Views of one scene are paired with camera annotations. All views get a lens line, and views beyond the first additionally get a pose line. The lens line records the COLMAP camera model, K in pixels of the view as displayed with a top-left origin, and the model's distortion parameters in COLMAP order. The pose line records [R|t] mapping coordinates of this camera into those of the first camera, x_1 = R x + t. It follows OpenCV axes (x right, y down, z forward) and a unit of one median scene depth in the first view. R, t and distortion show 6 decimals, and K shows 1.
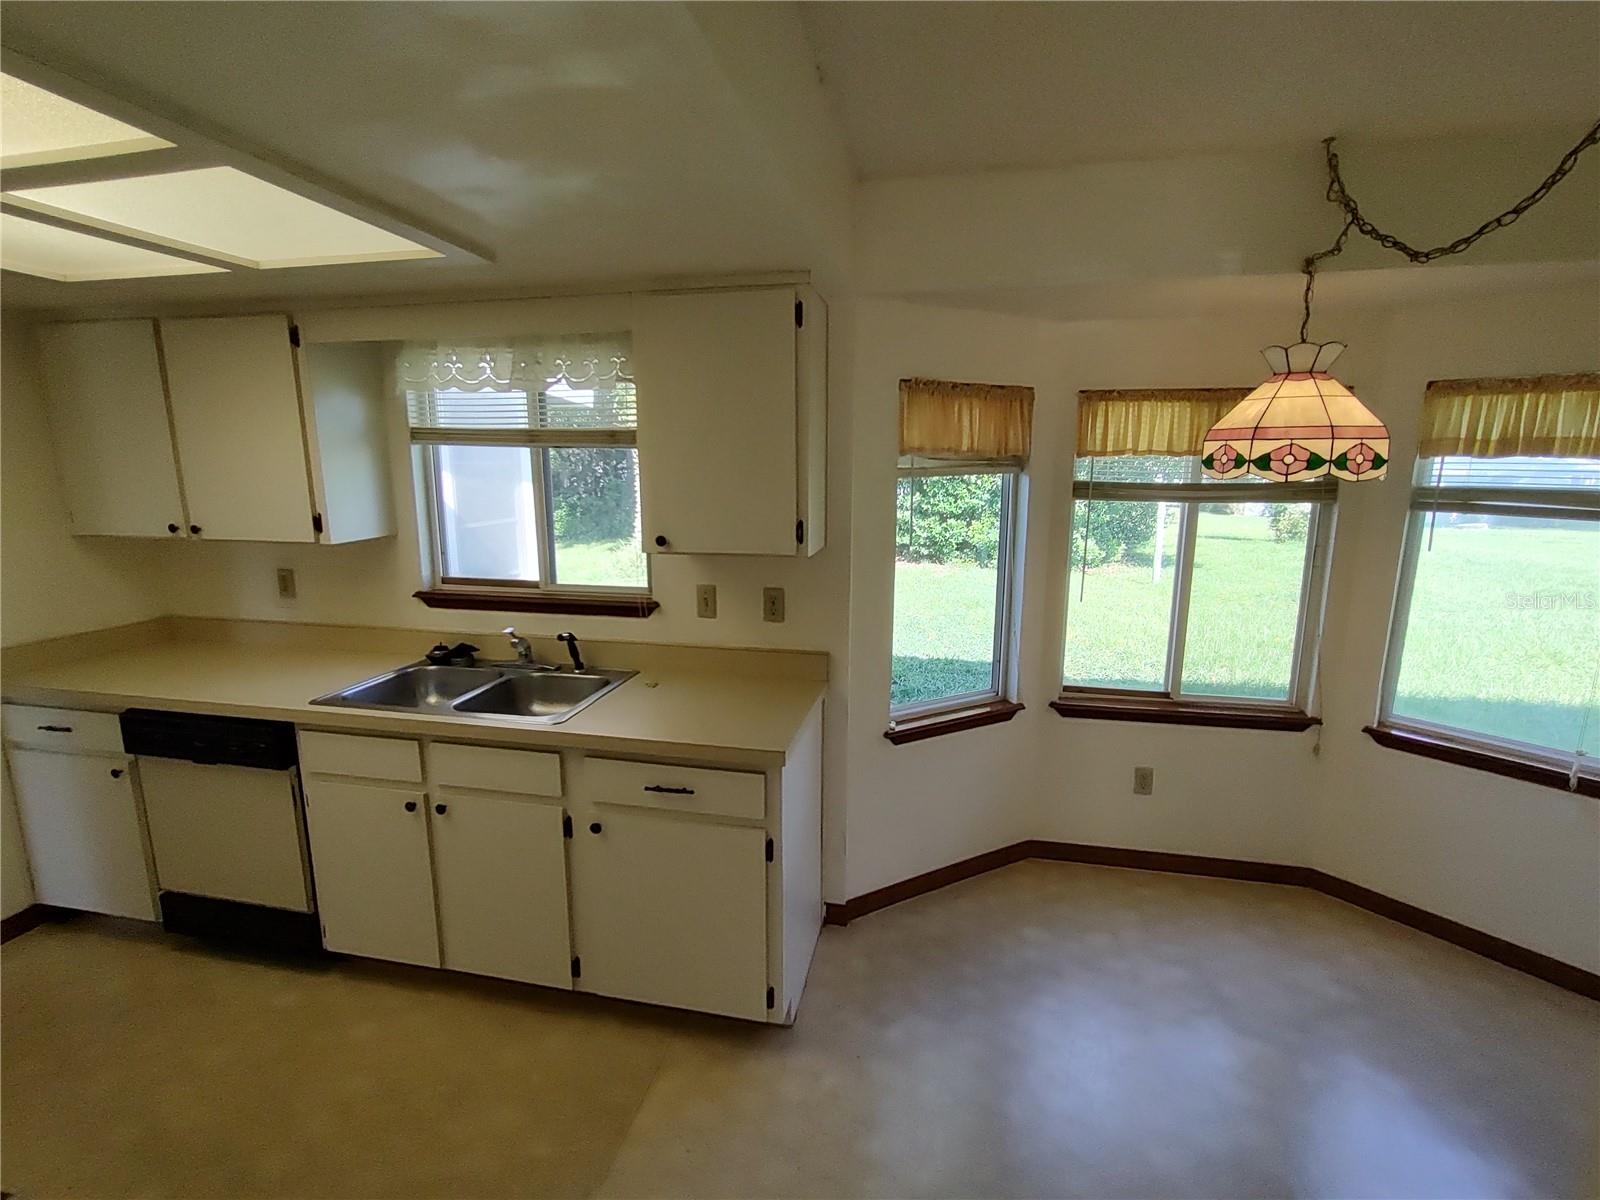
lens RADIAL K [[728.0, 0, 800.7], [0, 728.0, 585.7], [0, 0, 1]] dist [-0.002744, 0.000516]
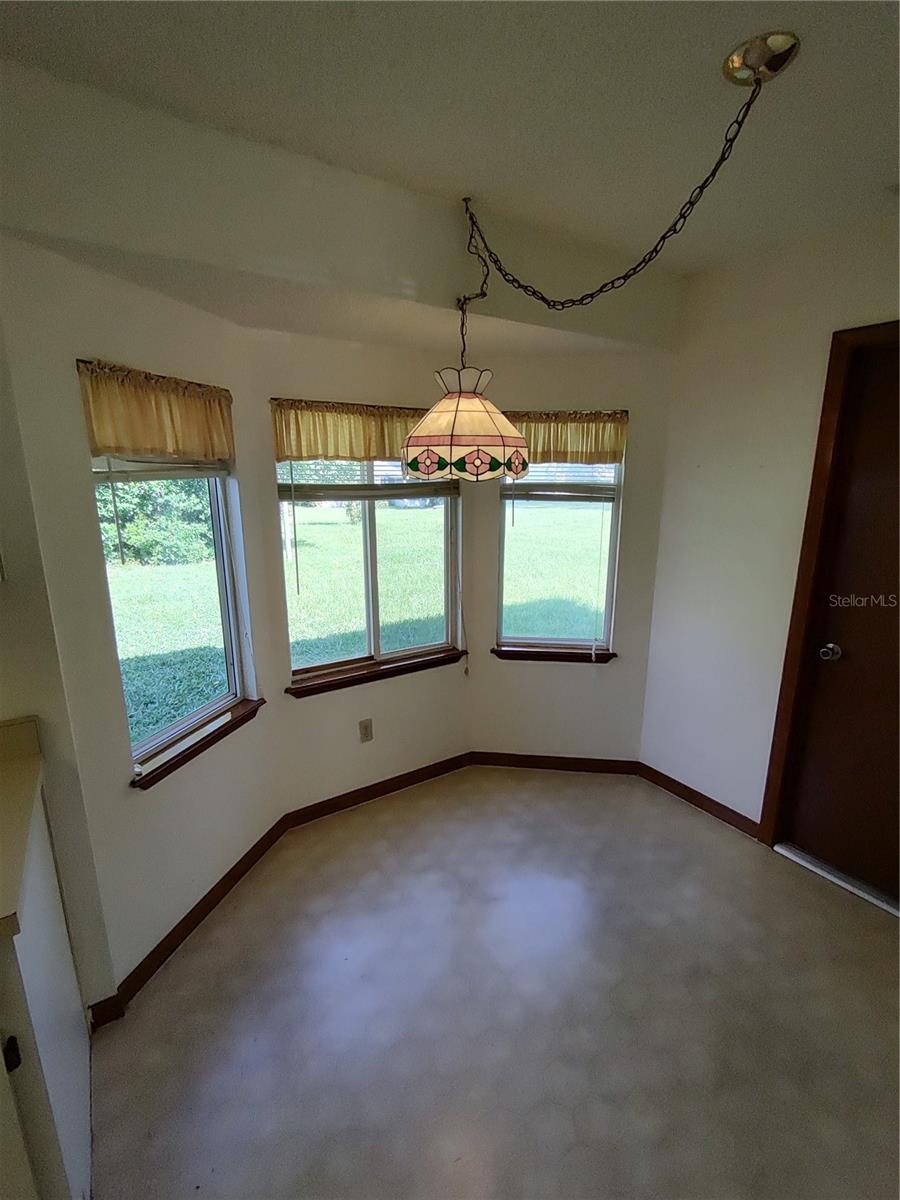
lens RADIAL K [[546.0, 0, 453.1], [0, 546.0, 599.6], [0, 0, 1]] dist [-0.002744, 0.000516]
pose [[0.704692, -0.162569, 0.690637, -0.027158], [0.118596, 0.986691, 0.111248, -0.038512], [-0.699531, 0.003512, 0.714594, 0.271636]]
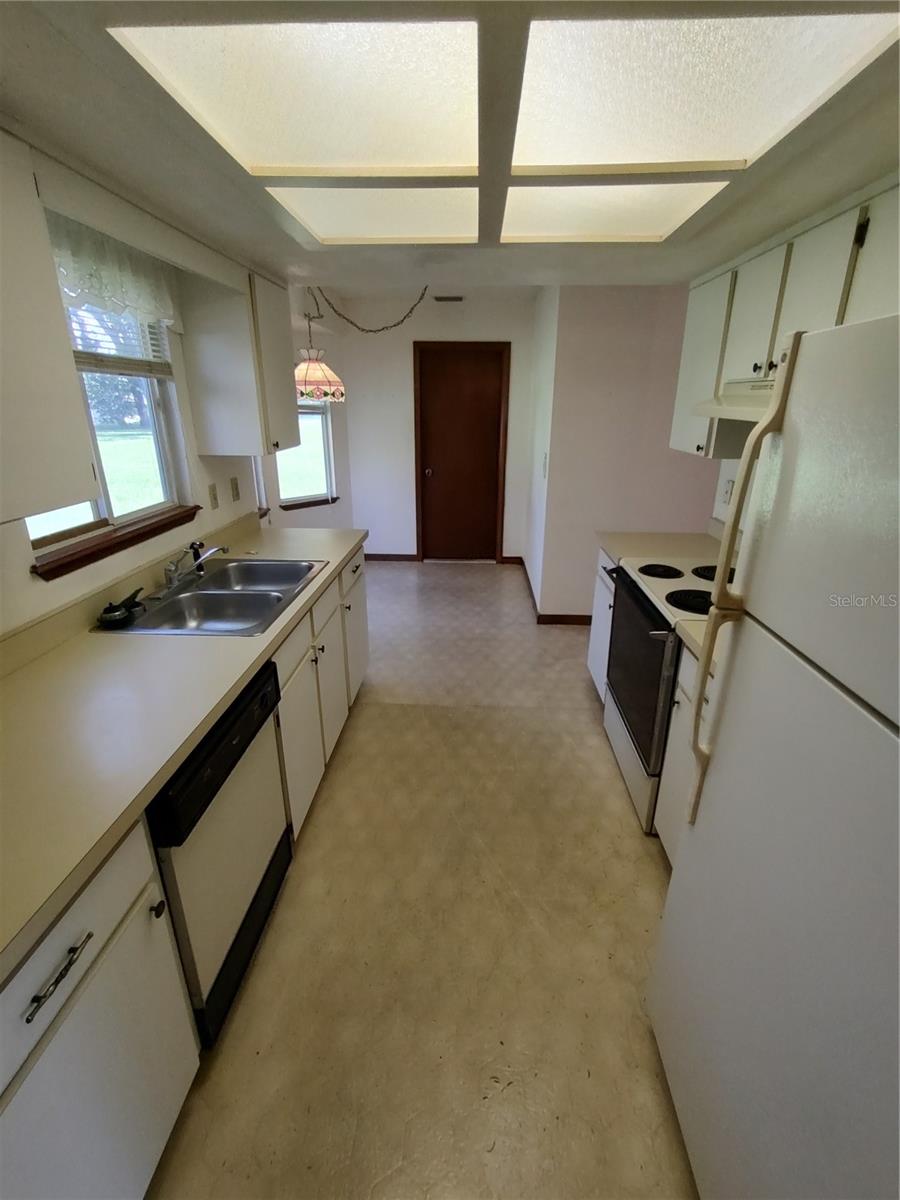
lens RADIAL K [[546.0, 0, 443.3], [0, 546.0, 597.4], [0, 0, 1]] dist [-0.002744, 0.000516]
pose [[-0.143948, -0.337338, 0.930313, -1.205613], [0.185083, 0.914337, 0.360183, -0.098374], [-0.972123, 0.224033, -0.069182, 0.672046]]
